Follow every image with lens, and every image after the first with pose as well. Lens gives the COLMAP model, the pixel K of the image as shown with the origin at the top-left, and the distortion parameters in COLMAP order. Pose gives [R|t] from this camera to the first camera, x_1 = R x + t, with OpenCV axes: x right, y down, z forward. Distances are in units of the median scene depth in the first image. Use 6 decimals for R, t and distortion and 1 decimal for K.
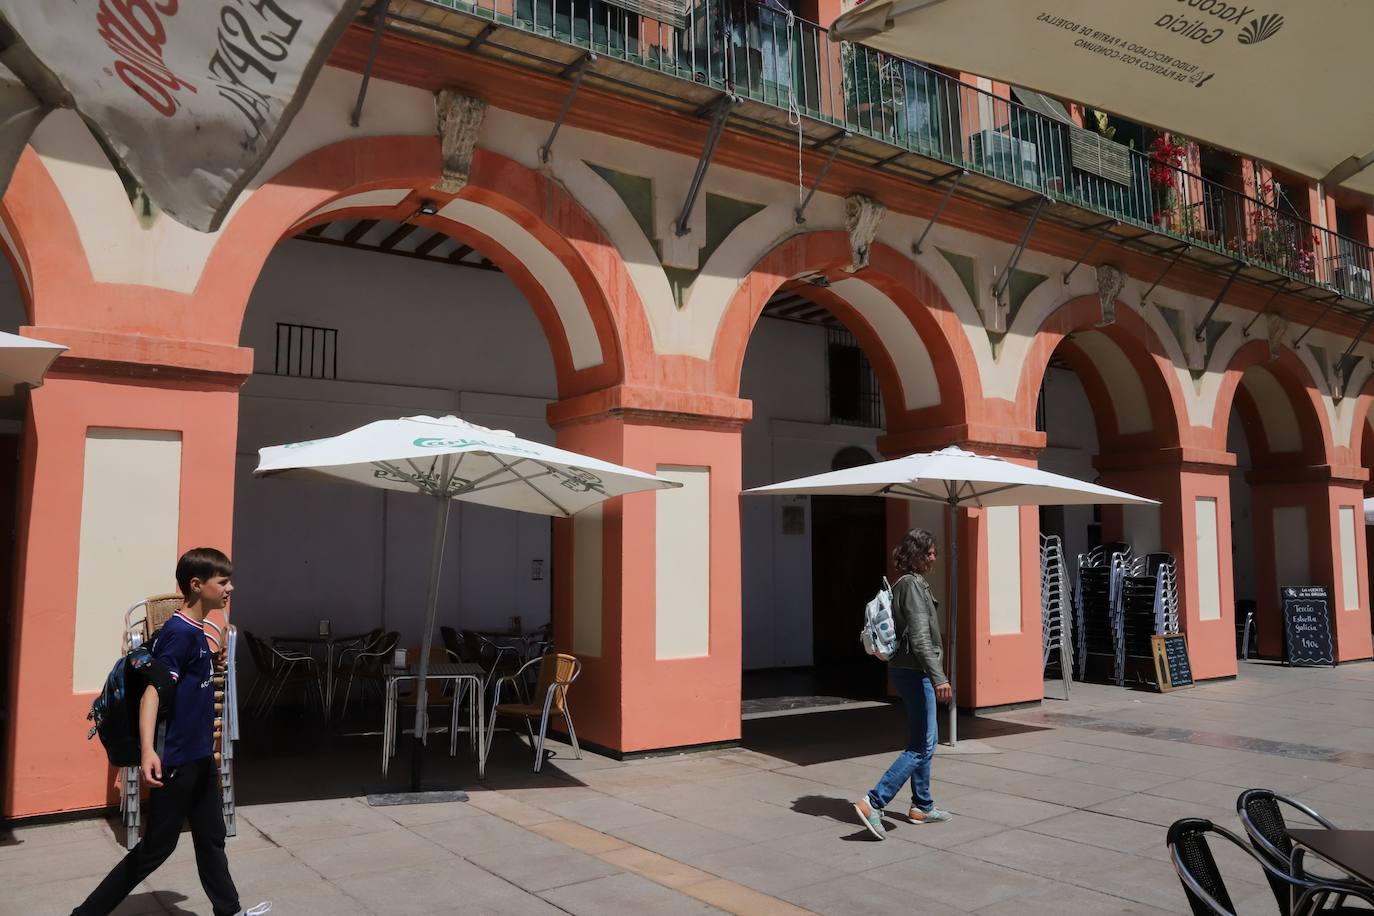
lens RADIAL K [[1113.8, 0, 687.0], [0, 1113.8, 458.0], [0, 0, 1]] dist [-0.061860, 0.081397]
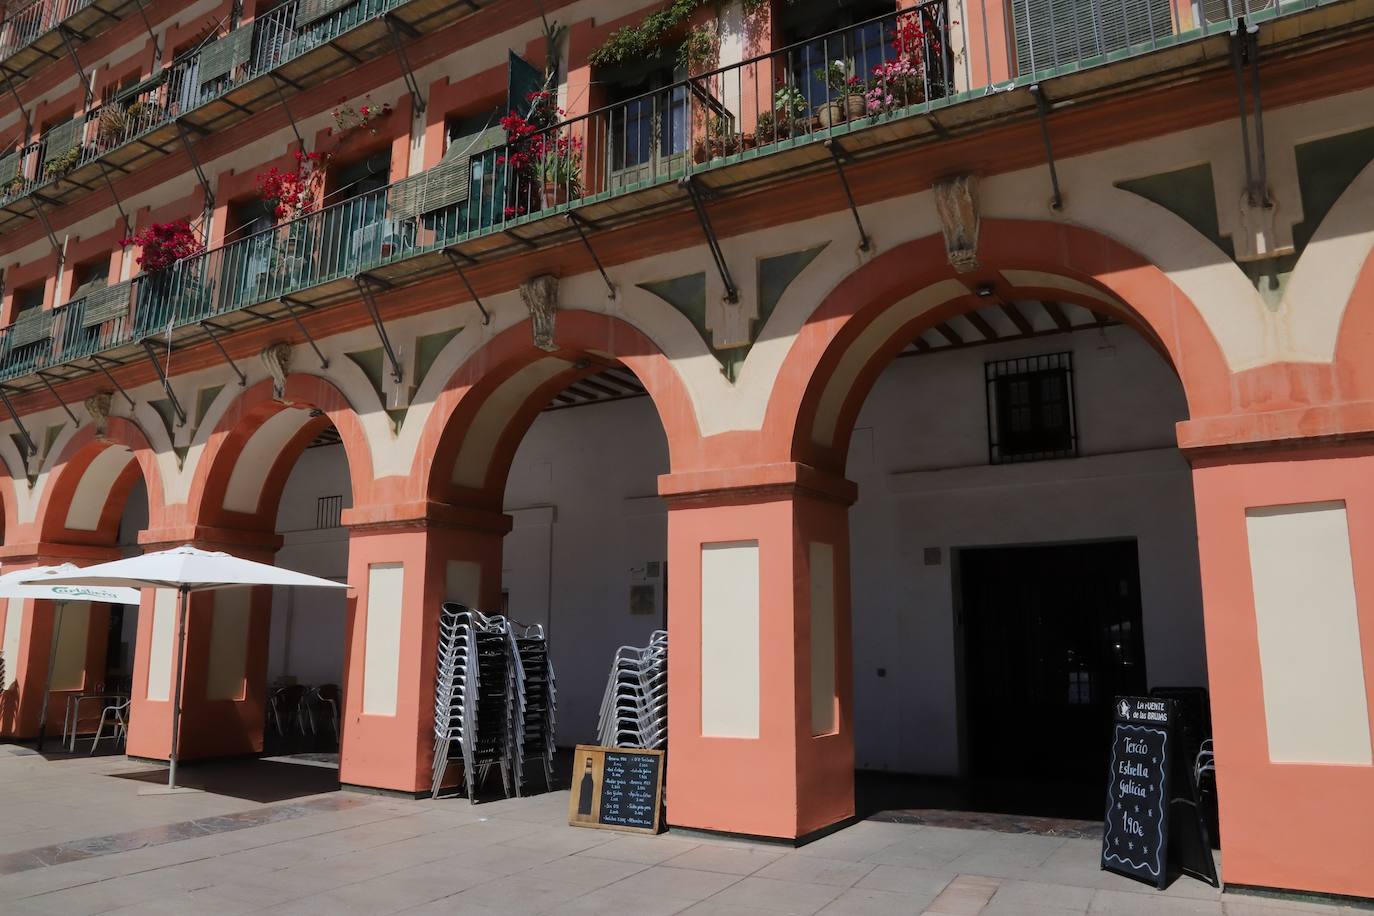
lens RADIAL K [[1037.0, 0, 687.0], [0, 1037.0, 458.0], [0, 0, 1]] dist [-0.061978, 0.014814]
pose [[0.340766, -0.159759, -0.926475, 1.027744], [0.088560, 0.986529, -0.137541, 0.067956], [0.935968, -0.035179, 0.350323, 0.768207]]
